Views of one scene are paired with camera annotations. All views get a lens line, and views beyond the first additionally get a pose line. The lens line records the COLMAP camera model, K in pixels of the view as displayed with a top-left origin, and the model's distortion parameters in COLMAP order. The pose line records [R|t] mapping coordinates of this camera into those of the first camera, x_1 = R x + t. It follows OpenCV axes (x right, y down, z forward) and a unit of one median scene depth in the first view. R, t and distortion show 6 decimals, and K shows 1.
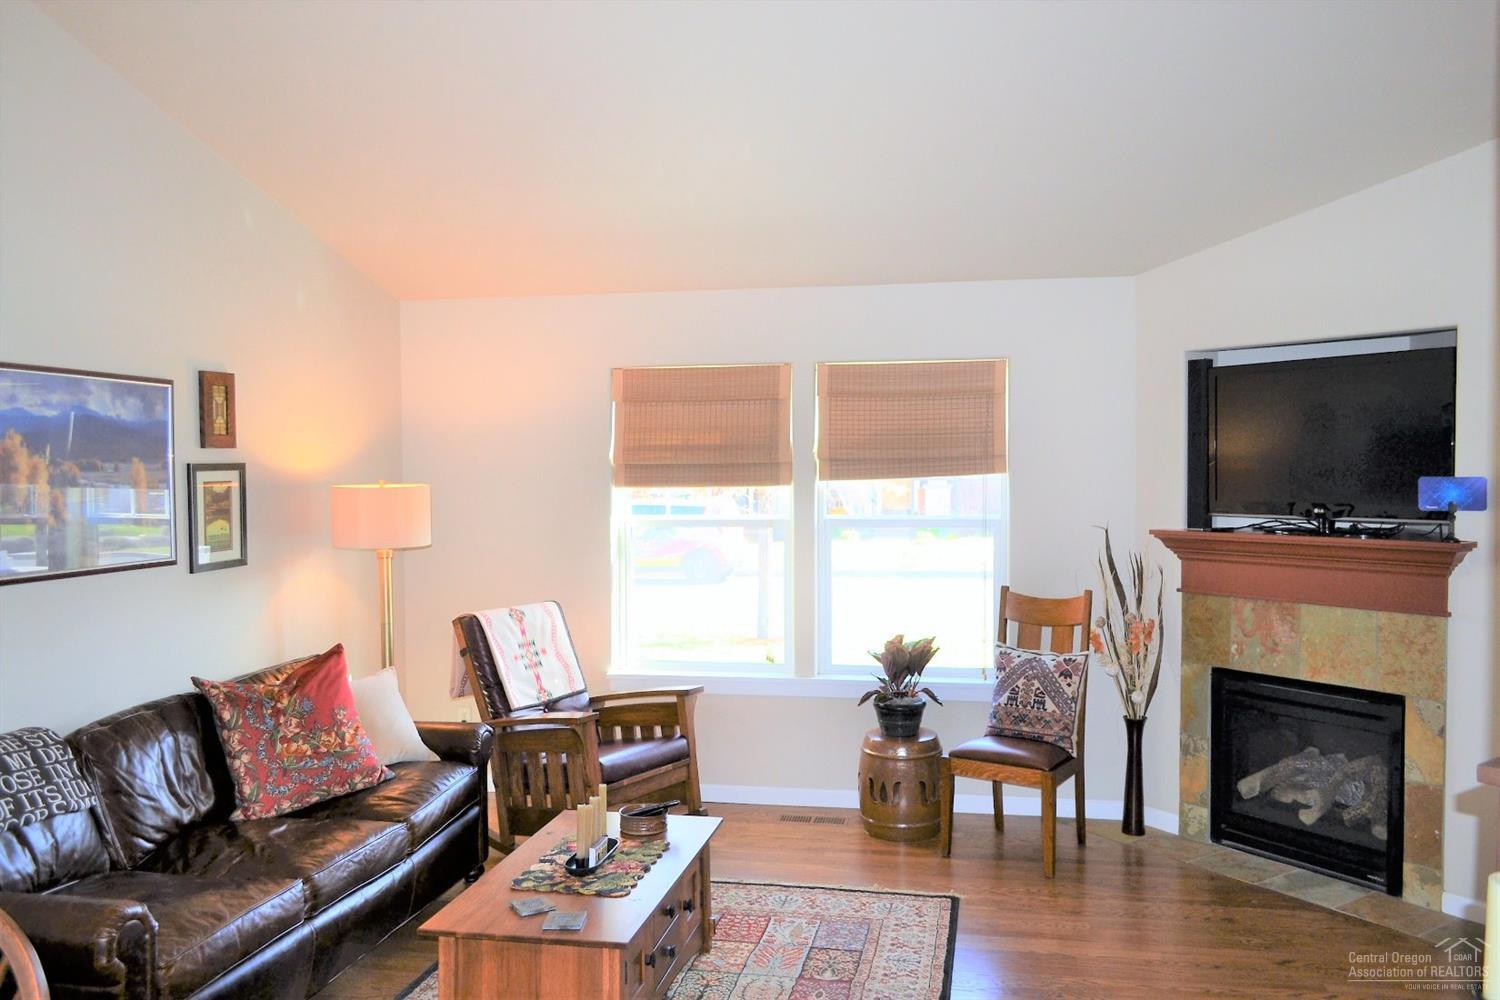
lens RADIAL K [[1230.3, 0, 781.6], [0, 1230.3, 501.8], [0, 0, 1]] dist [-0.009846, -0.003788]
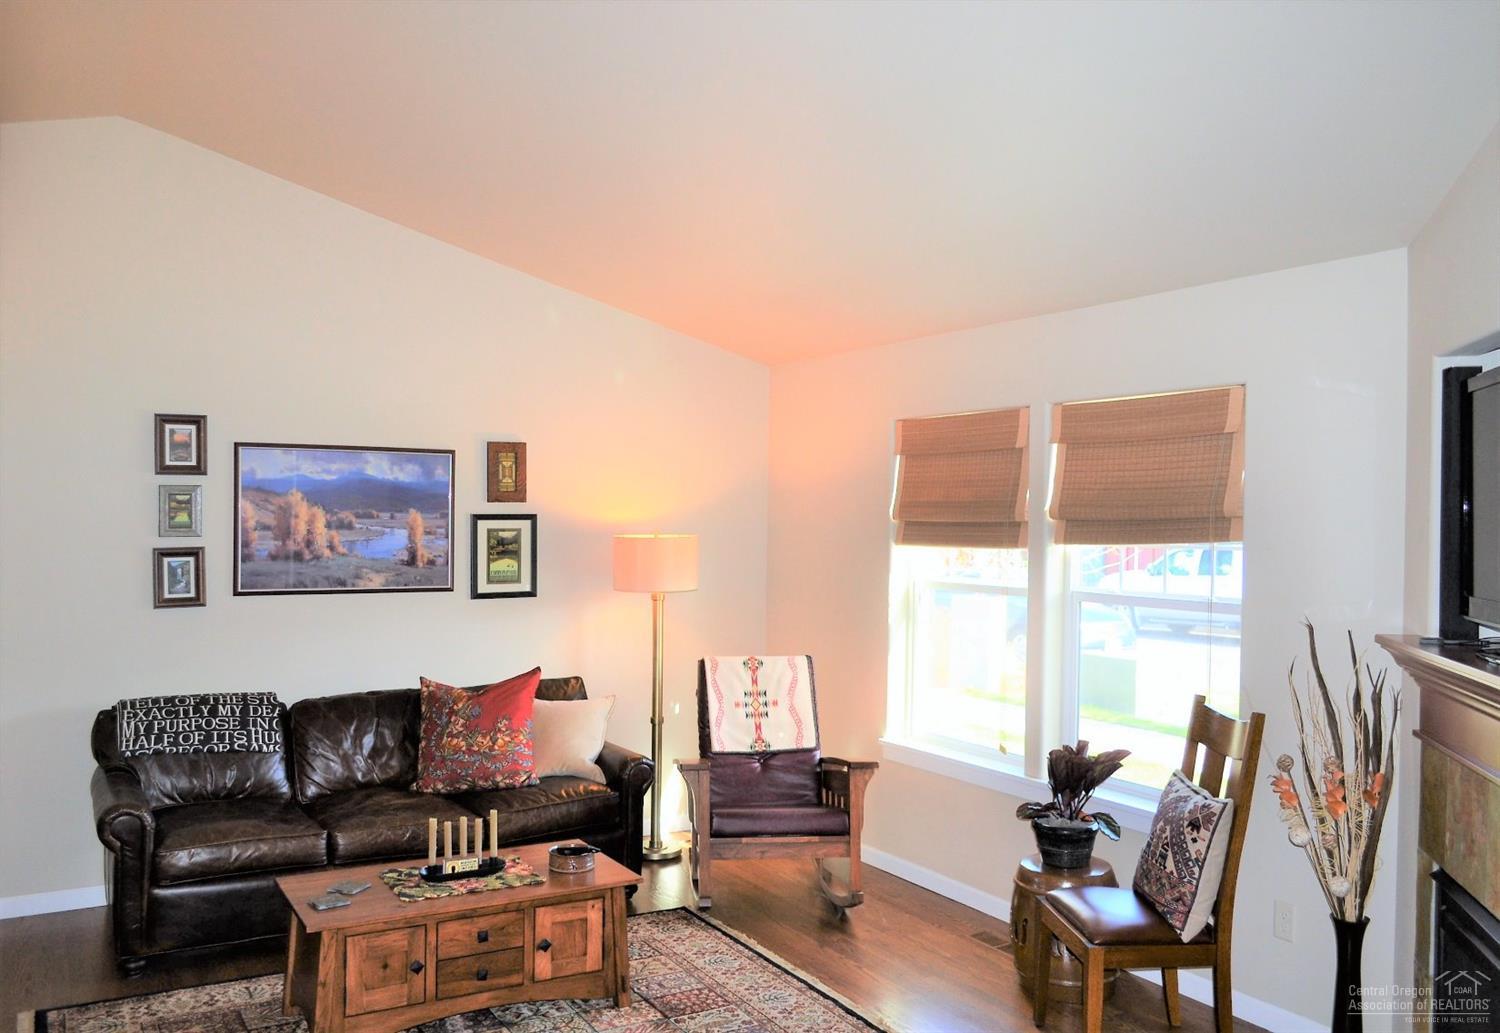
lens RADIAL K [[1281.0, 0, 750.0], [0, 1281.0, 516.5], [0, 0, 1]] dist [-0.008394, -0.005347]
pose [[0.627719, 0.013893, -0.778316, 0.647200], [-0.037581, 0.999216, -0.012473, -0.019628], [0.777532, 0.037079, 0.627749, 0.328425]]
